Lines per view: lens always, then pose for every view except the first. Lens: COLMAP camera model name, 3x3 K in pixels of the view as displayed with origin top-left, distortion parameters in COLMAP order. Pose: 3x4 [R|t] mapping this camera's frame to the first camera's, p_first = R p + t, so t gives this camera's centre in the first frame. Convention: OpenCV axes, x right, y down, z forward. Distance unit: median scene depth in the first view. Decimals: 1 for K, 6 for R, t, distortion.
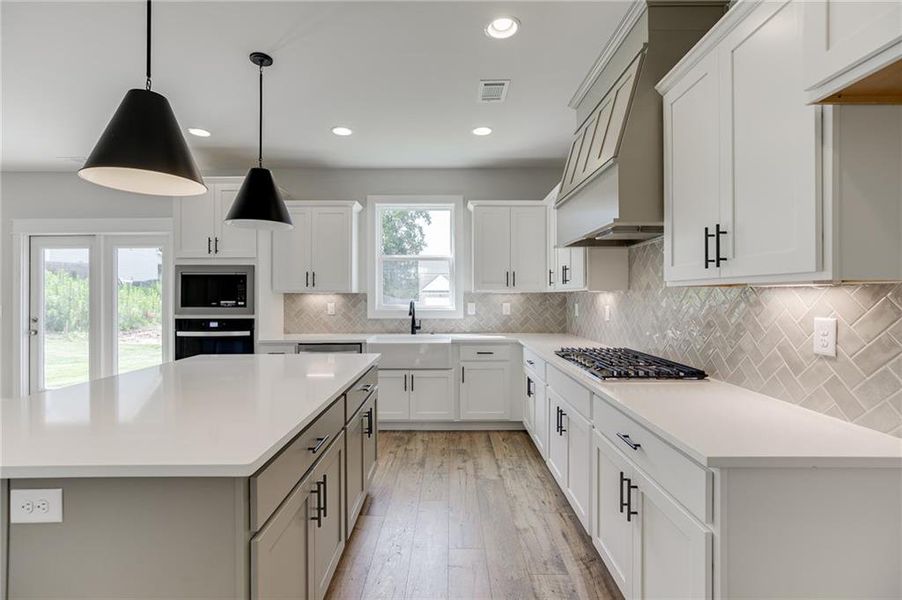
lens RADIAL K [[406.7, 0, 449.2], [0, 406.7, 294.3], [0, 0, 1]] dist [-0.009780, 0.000638]
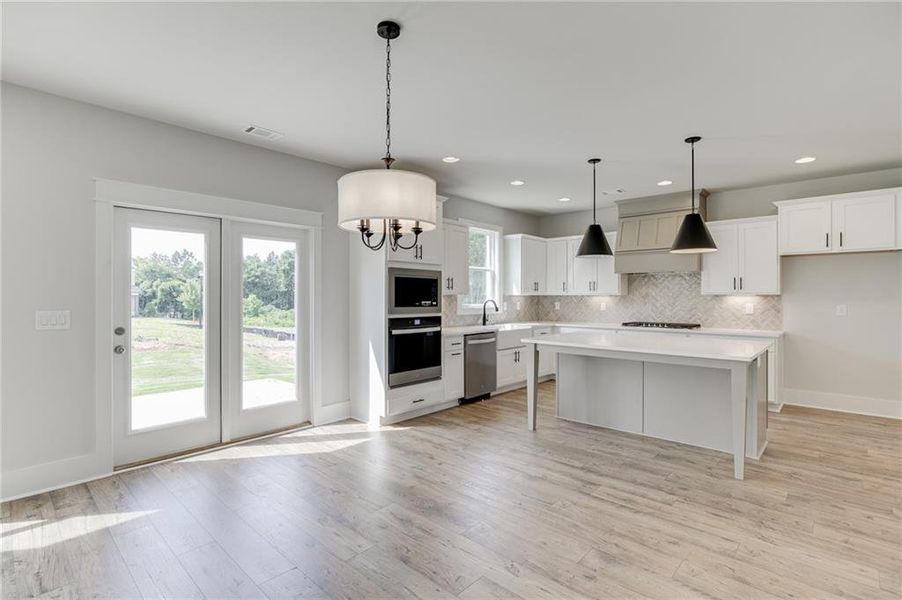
lens RADIAL K [[429.9, 0, 449.4], [0, 429.9, 295.7], [0, 0, 1]] dist [-0.012412, 0.000810]
pose [[0.680253, 0.005992, 0.732953, -1.389090], [-0.005181, 0.999981, -0.003366, 0.004639], [-0.732959, -0.001508, 0.680271, 0.127862]]
